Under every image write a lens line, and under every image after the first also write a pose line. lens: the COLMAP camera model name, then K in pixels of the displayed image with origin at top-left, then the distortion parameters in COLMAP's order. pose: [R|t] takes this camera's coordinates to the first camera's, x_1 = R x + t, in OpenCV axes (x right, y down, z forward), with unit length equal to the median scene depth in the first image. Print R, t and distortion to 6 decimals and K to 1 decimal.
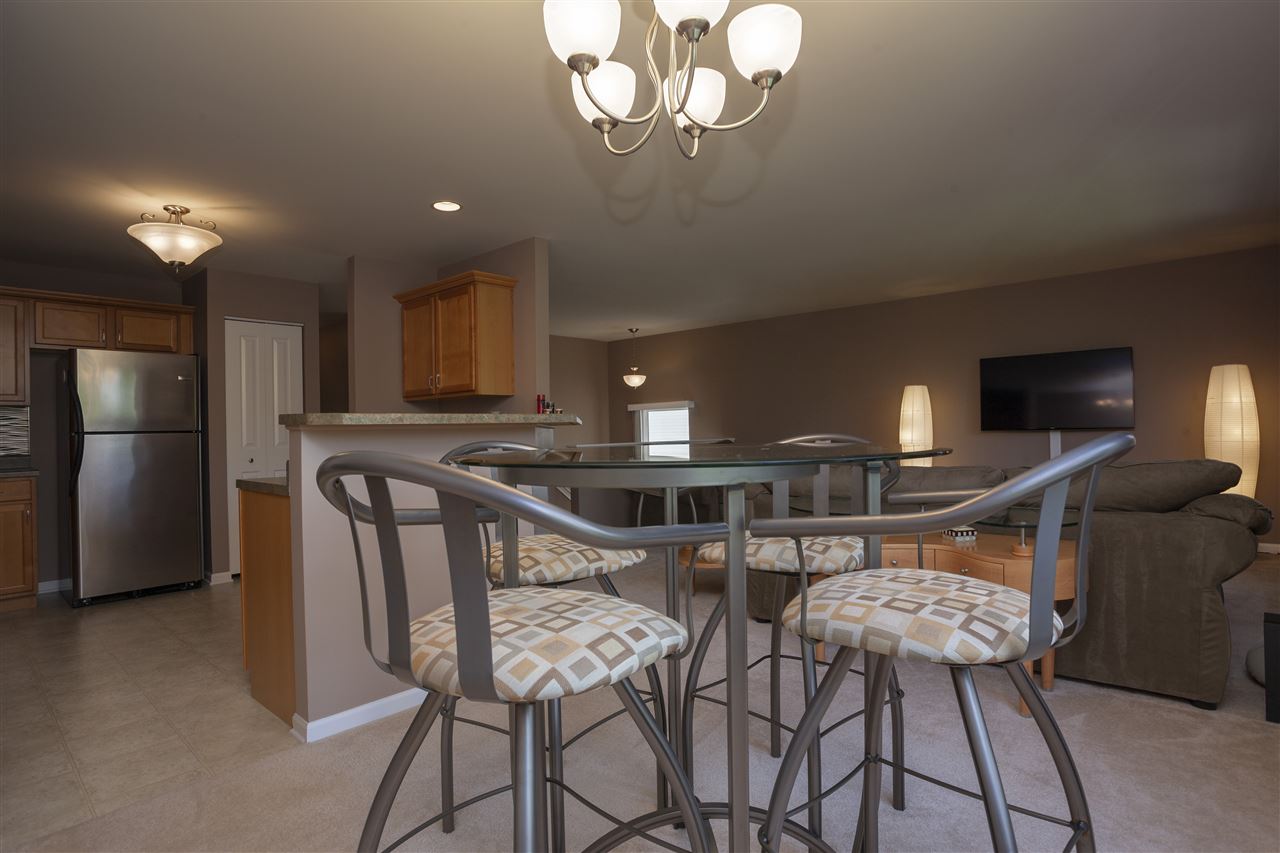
lens RADIAL K [[634.9, 0, 635.4], [0, 634.9, 425.6], [0, 0, 1]] dist [-0.067145, 0.024483]
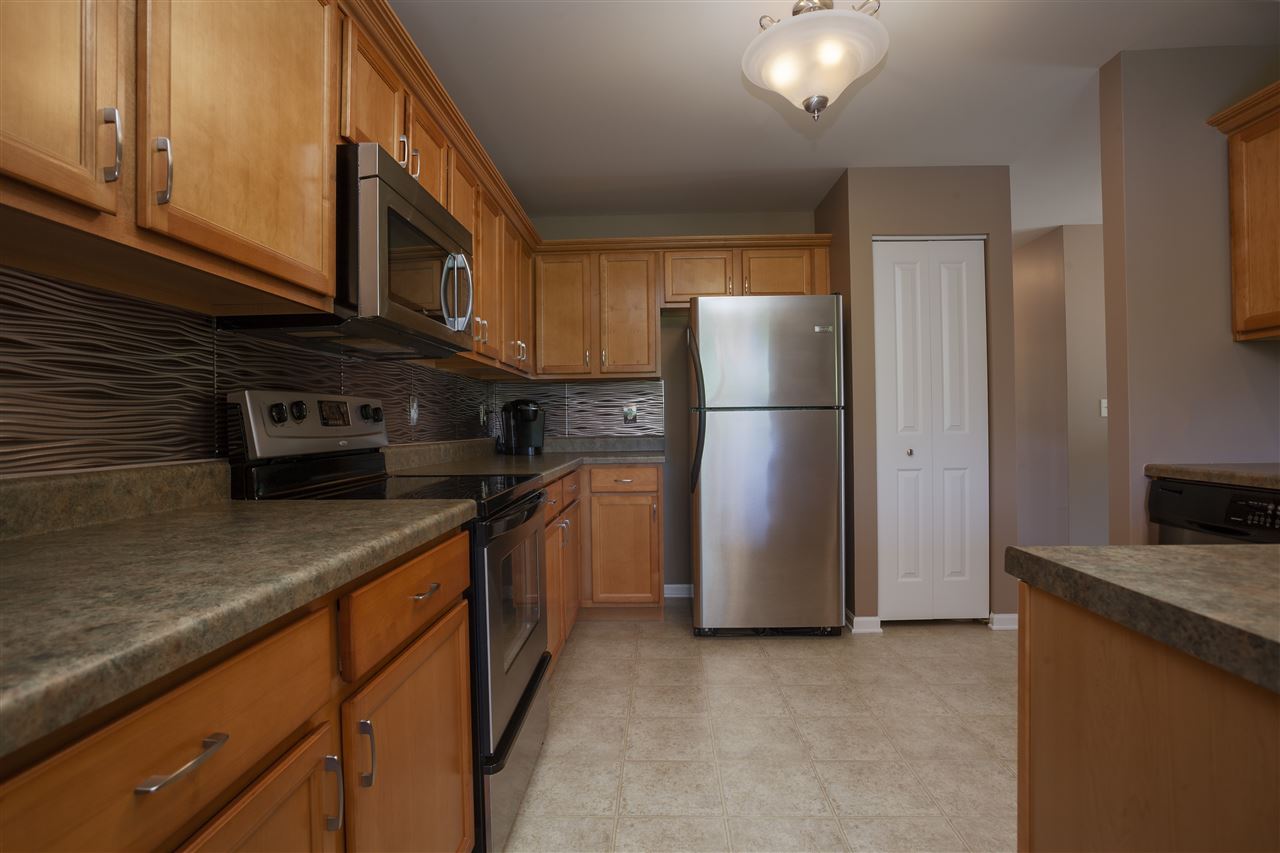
lens RADIAL K [[634.9, 0, 635.4], [0, 634.9, 425.6], [0, 0, 1]] dist [-0.067145, 0.024483]
pose [[0.623489, 0.016625, -0.781655, -0.323911], [0.006454, 0.999630, 0.026409, 0.010235], [0.781805, -0.021511, 0.623151, 0.413798]]
